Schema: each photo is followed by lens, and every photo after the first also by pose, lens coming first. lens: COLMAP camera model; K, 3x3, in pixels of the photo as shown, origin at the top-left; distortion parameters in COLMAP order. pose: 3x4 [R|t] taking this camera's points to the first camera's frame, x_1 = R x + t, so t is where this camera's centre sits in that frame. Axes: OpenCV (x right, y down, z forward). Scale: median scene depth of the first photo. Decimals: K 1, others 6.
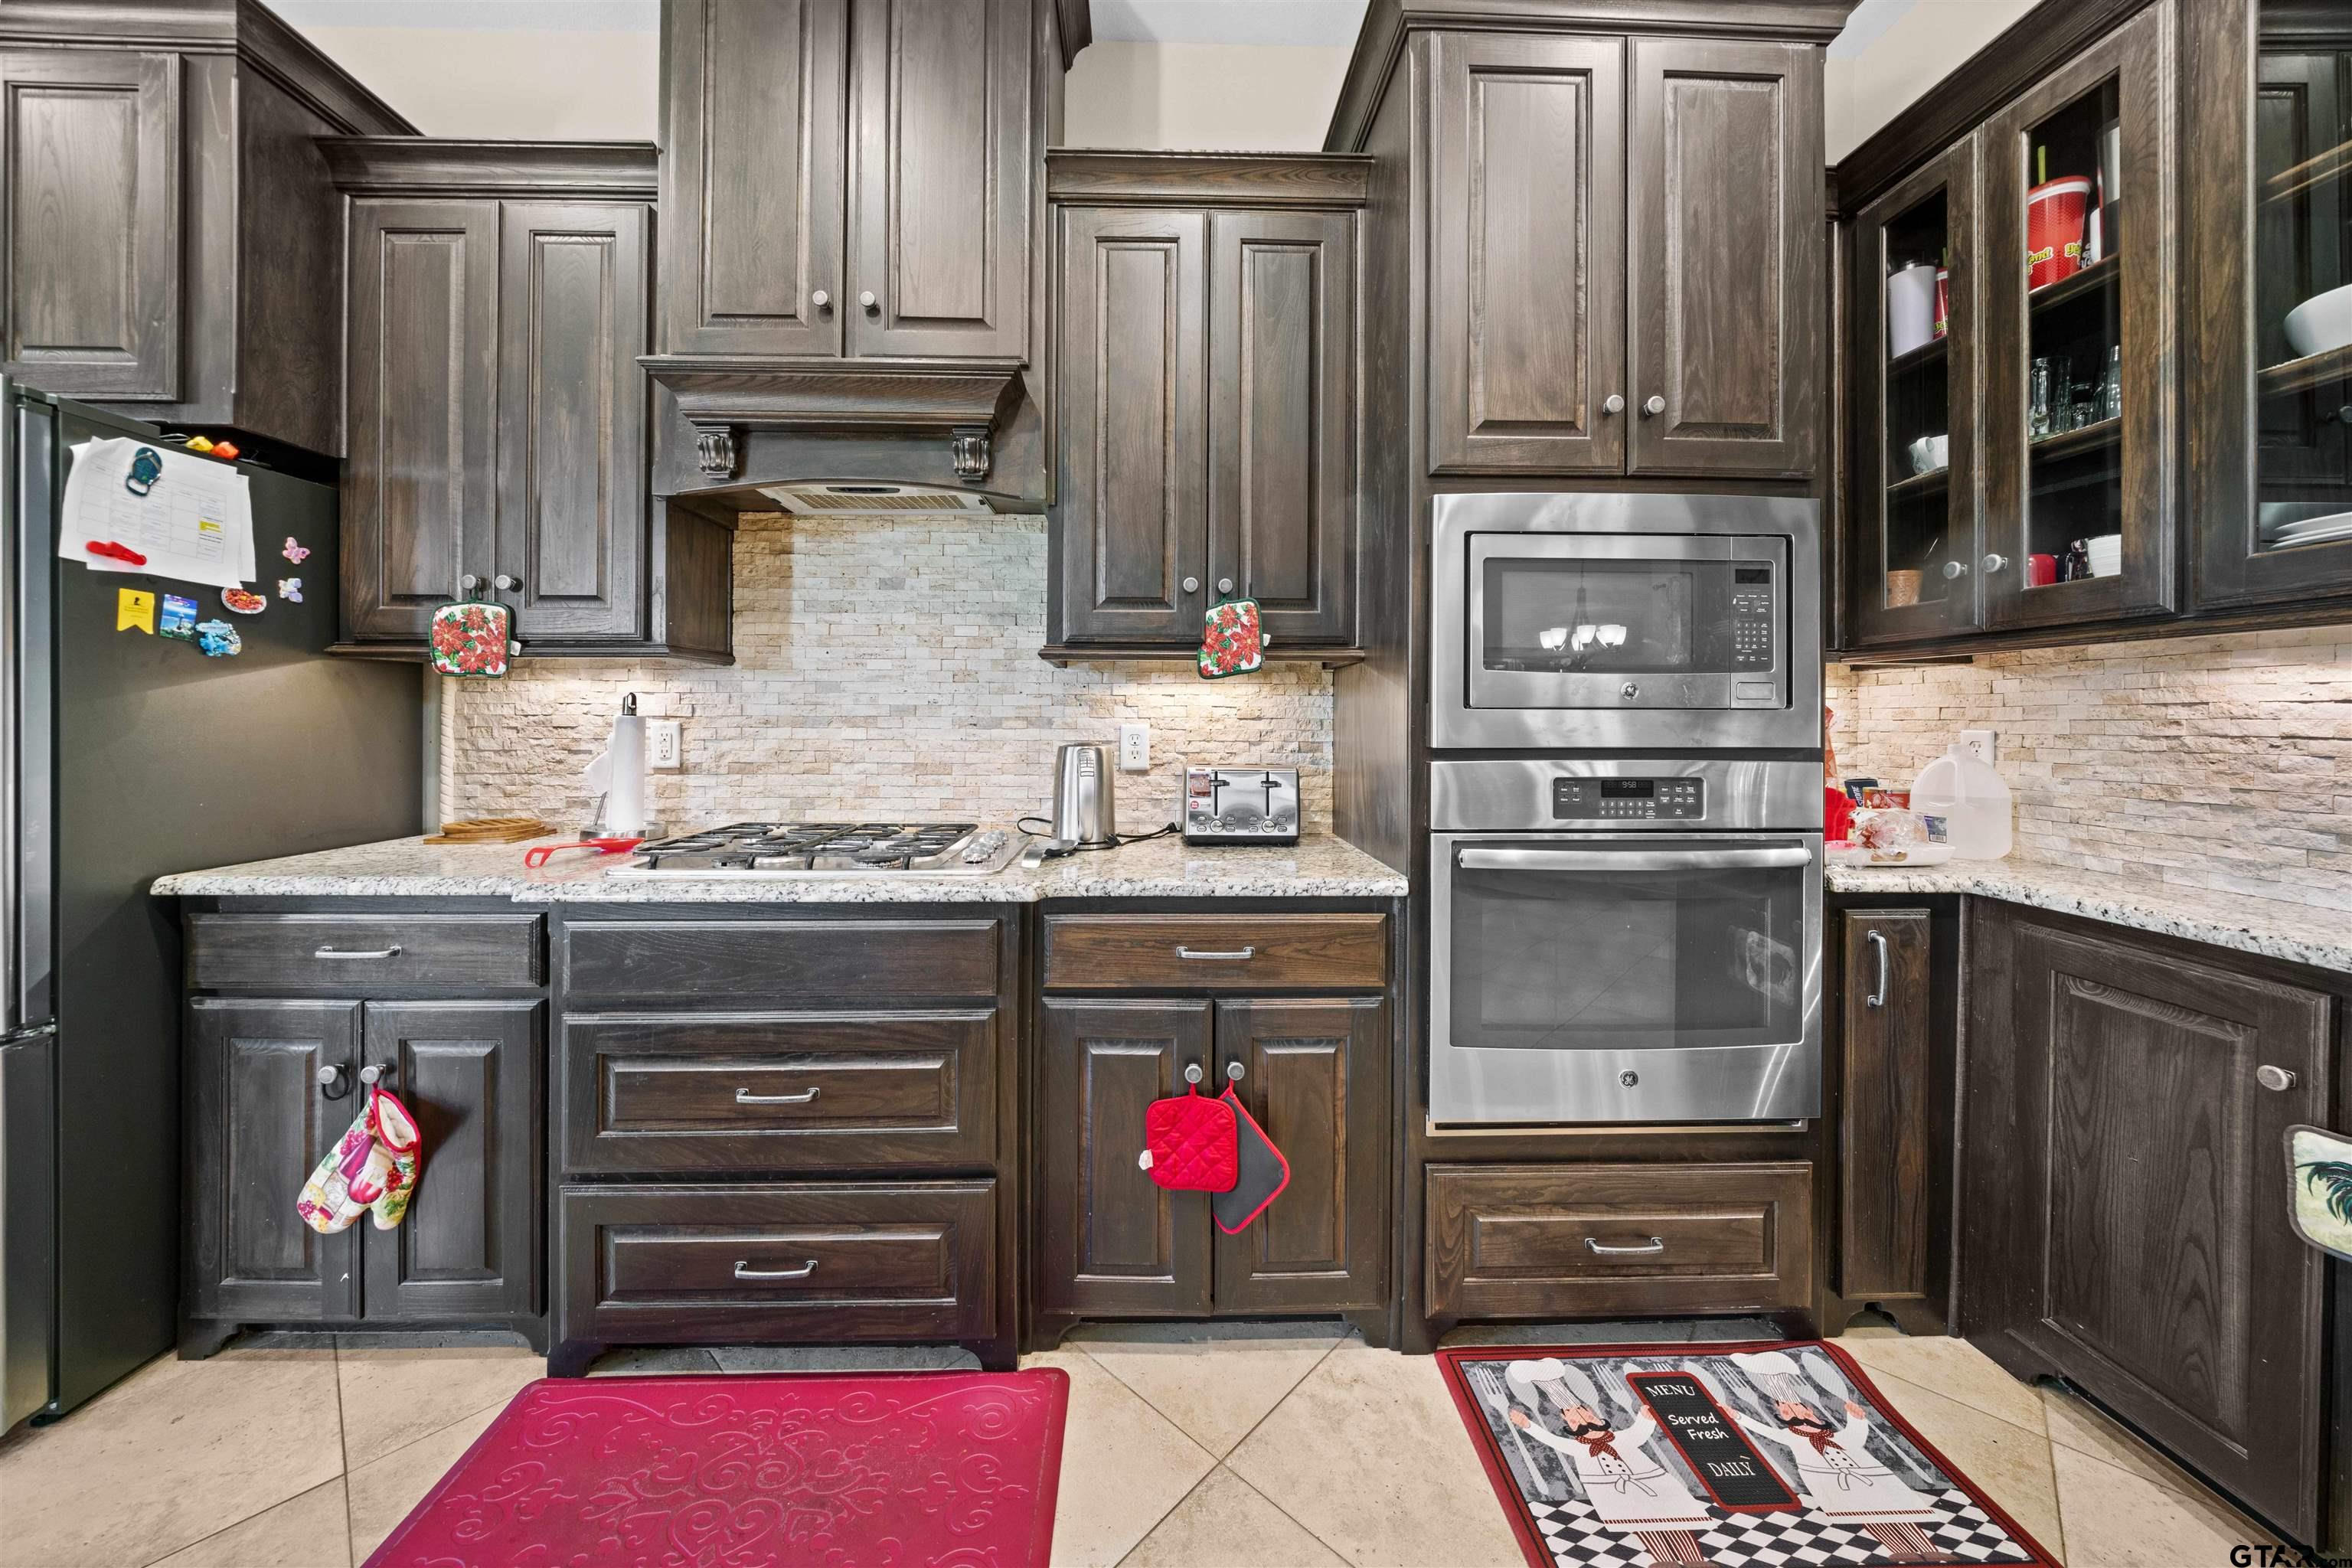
lens RADIAL K [[841.4, 0, 1170.0], [0, 841.4, 716.1], [0, 0, 1]] dist [-0.000891, 0.000158]
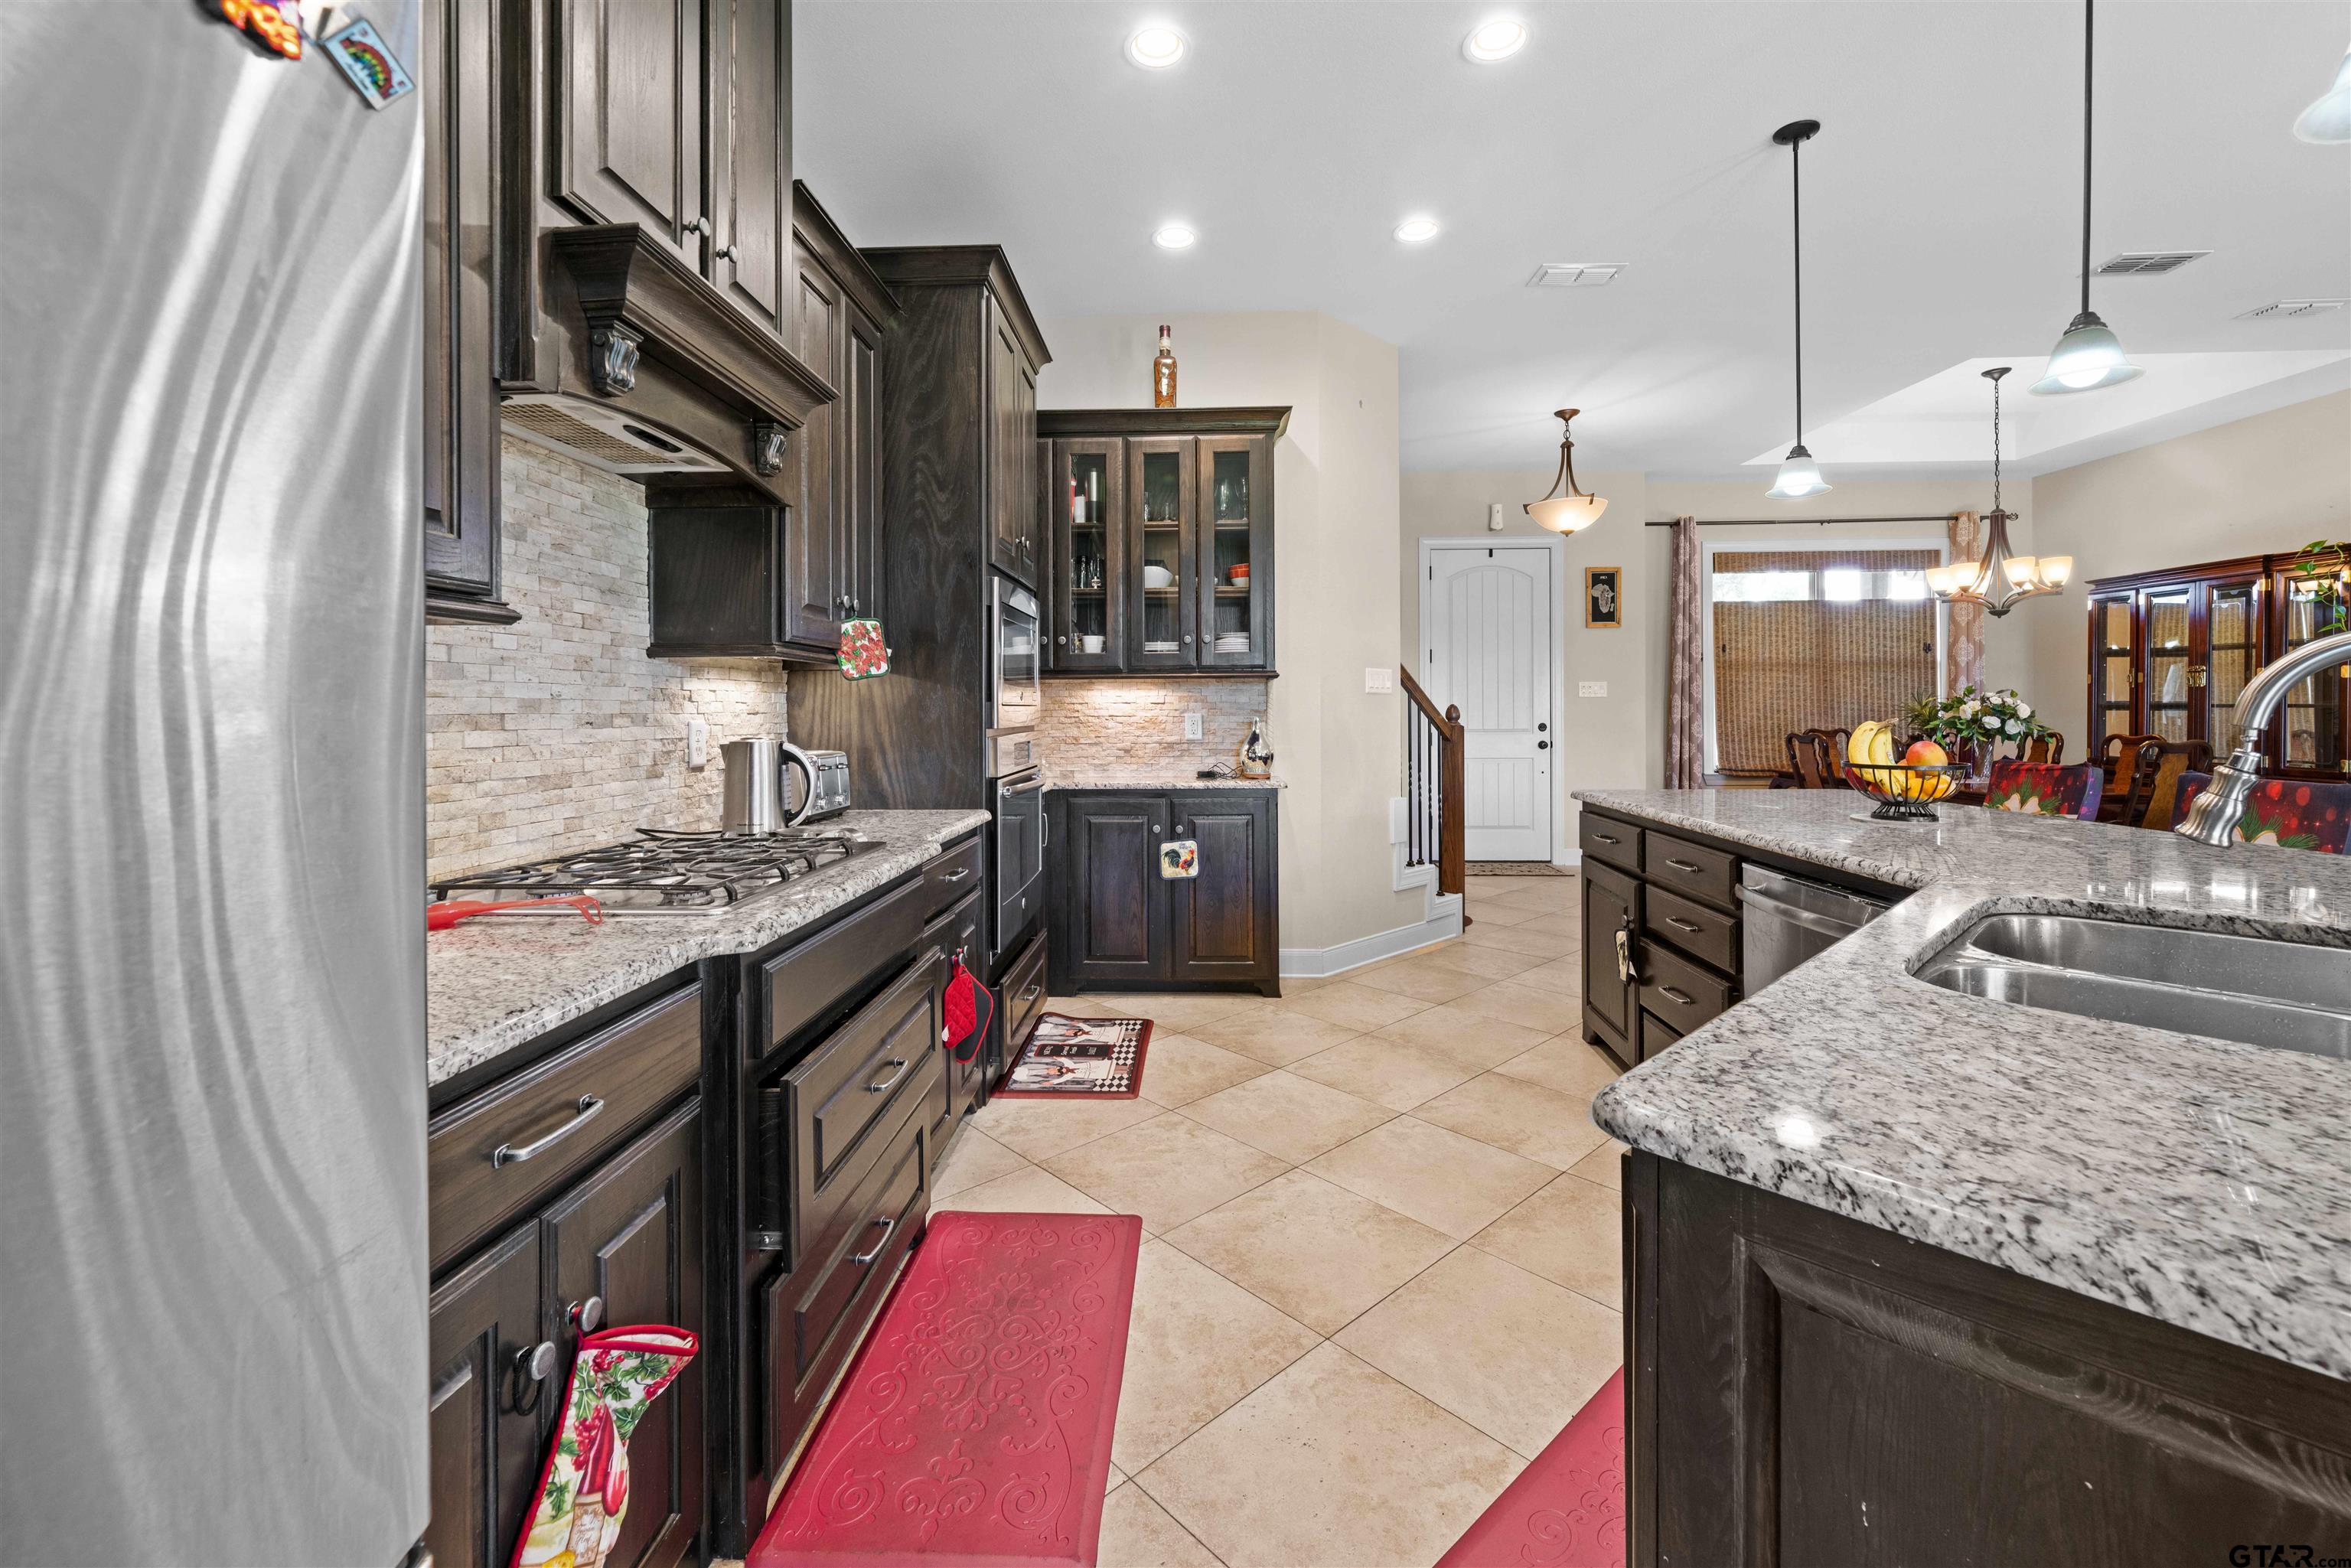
lens RADIAL K [[960.1, 0, 1178.8], [0, 960.1, 707.3], [0, 0, 1]] dist [-0.001141, -0.000035]
pose [[0.065509, -0.001861, 0.997850, -1.380136], [0.003649, 0.999992, 0.001626, -0.005808], [-0.997845, 0.003534, 0.065515, 0.457441]]
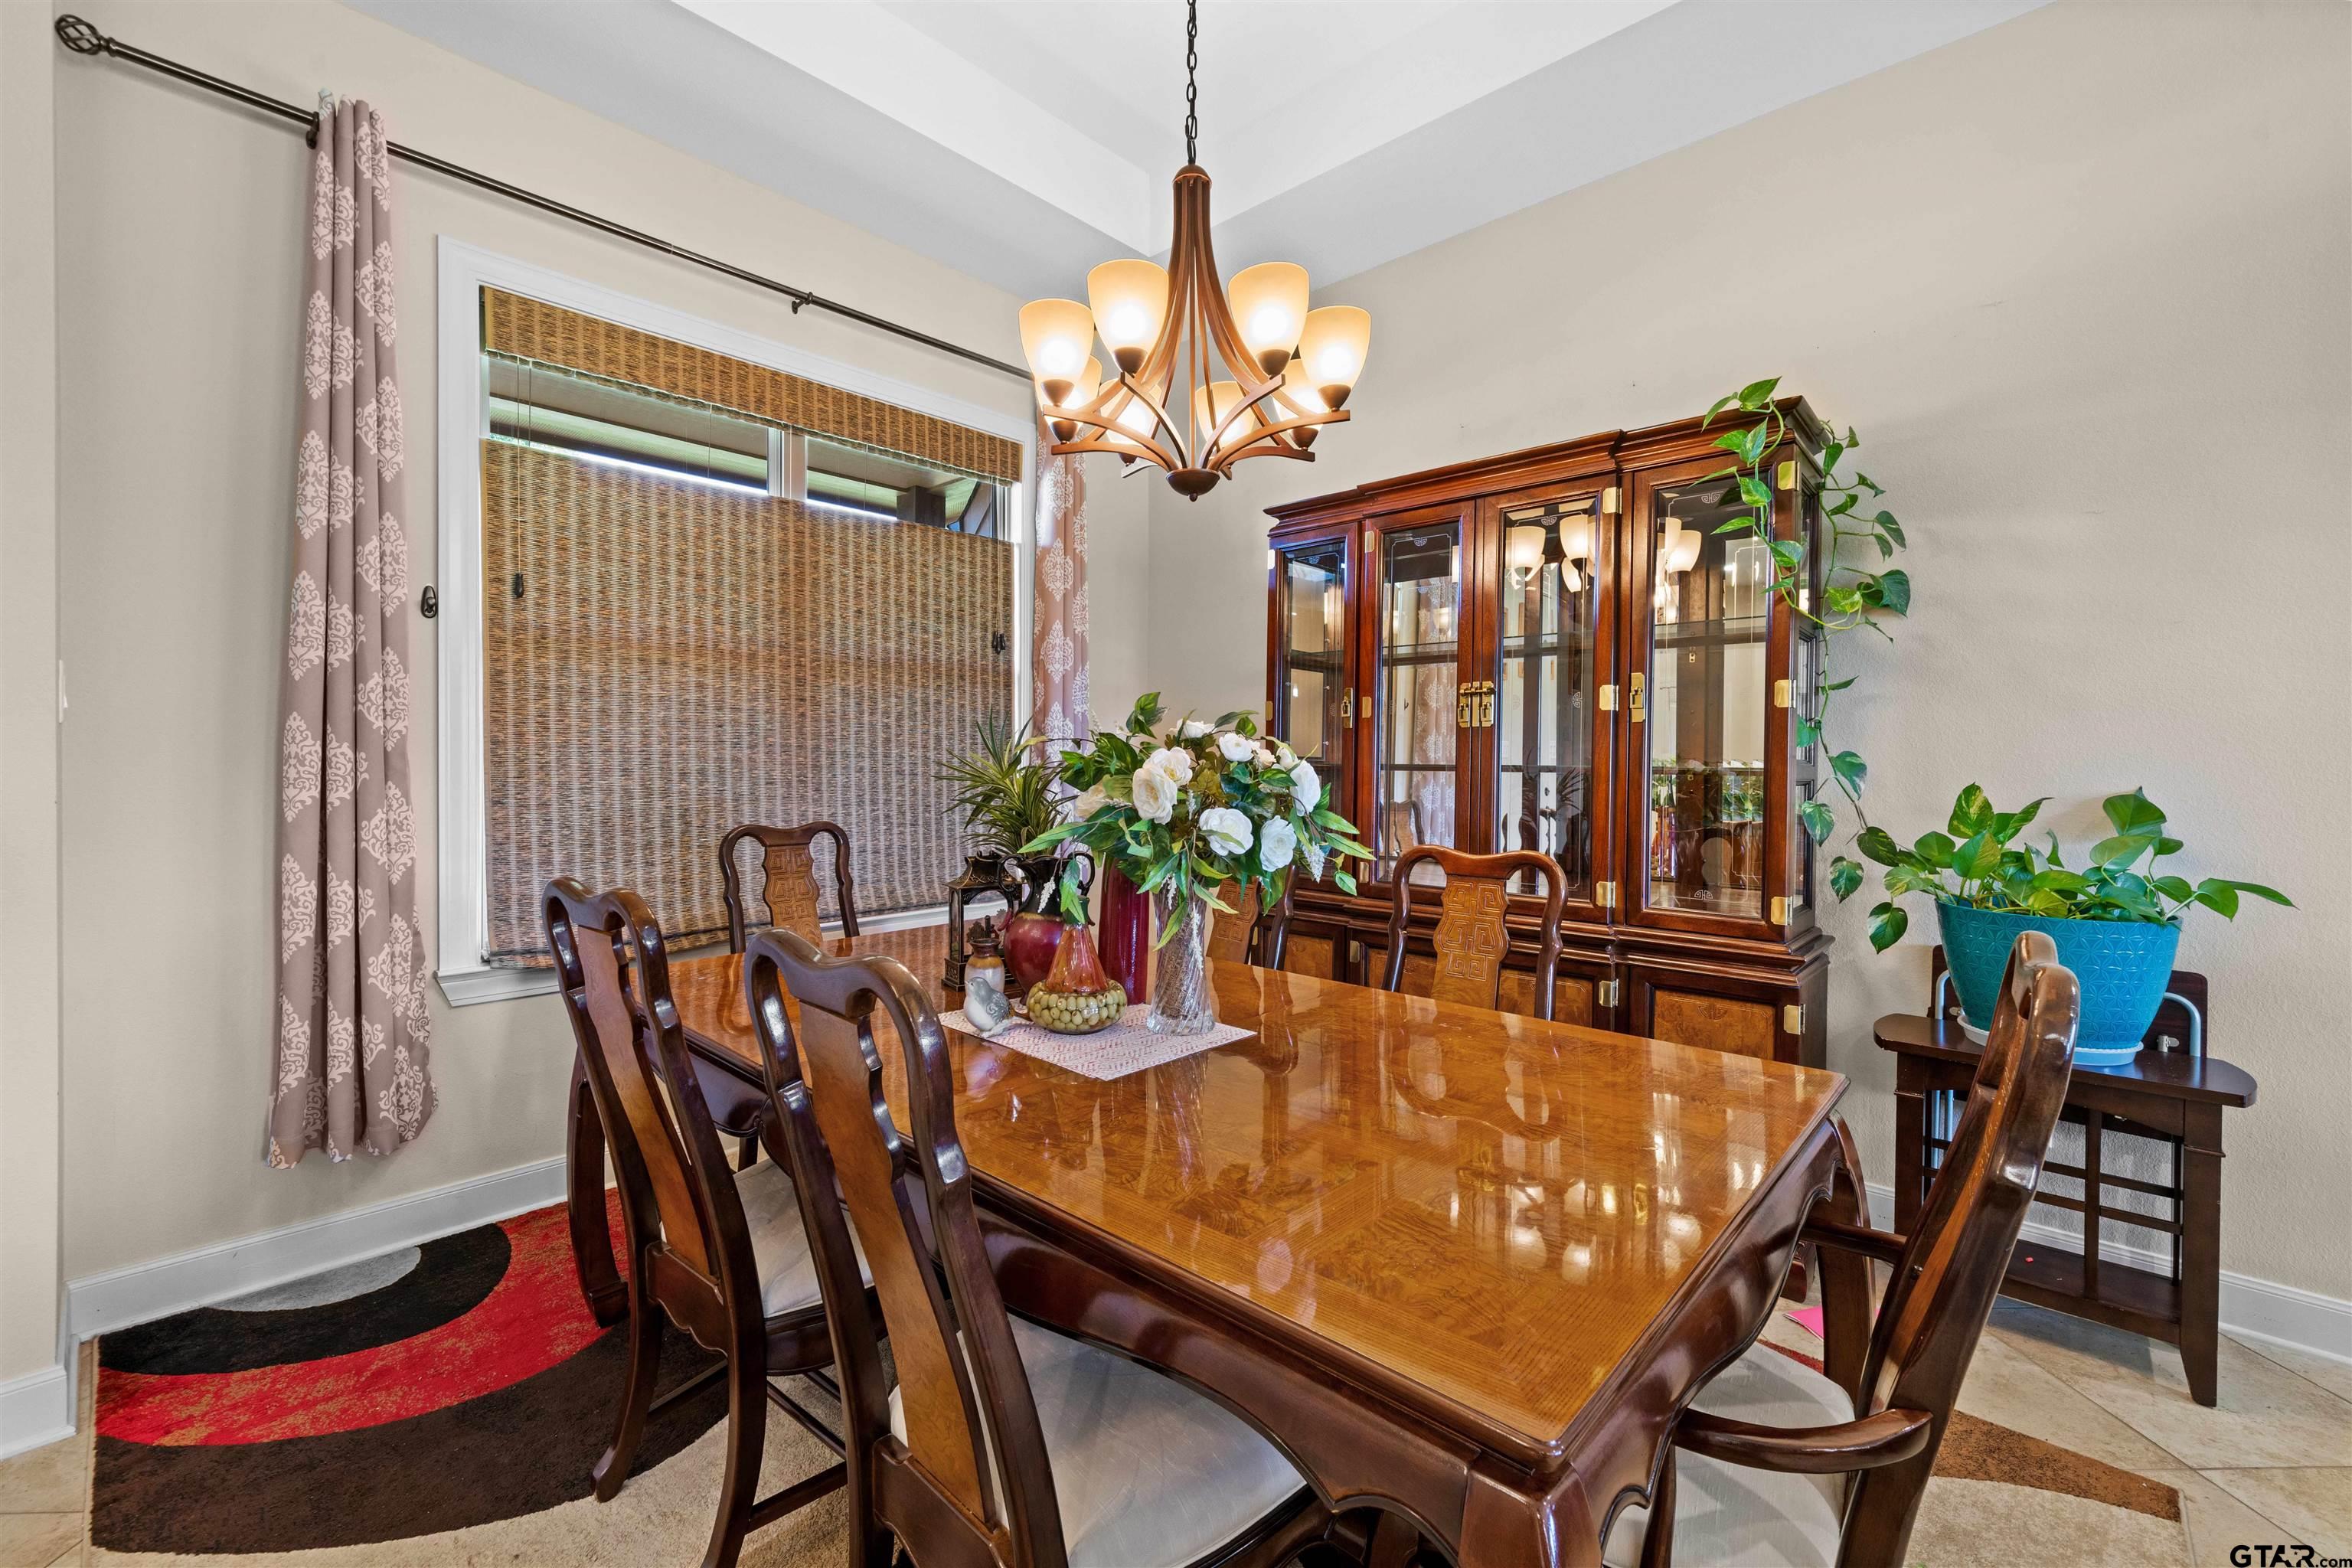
lens RADIAL K [[980.5, 0, 1168.7], [0, 980.5, 771.1], [0, 0, 1]] dist [-0.002269, -0.000131]
pose [[-0.712737, -0.014317, 0.701285, 1.383180], [-0.008007, 0.999893, 0.012275, -0.003531], [-0.701386, 0.003134, -0.712775, -1.358989]]
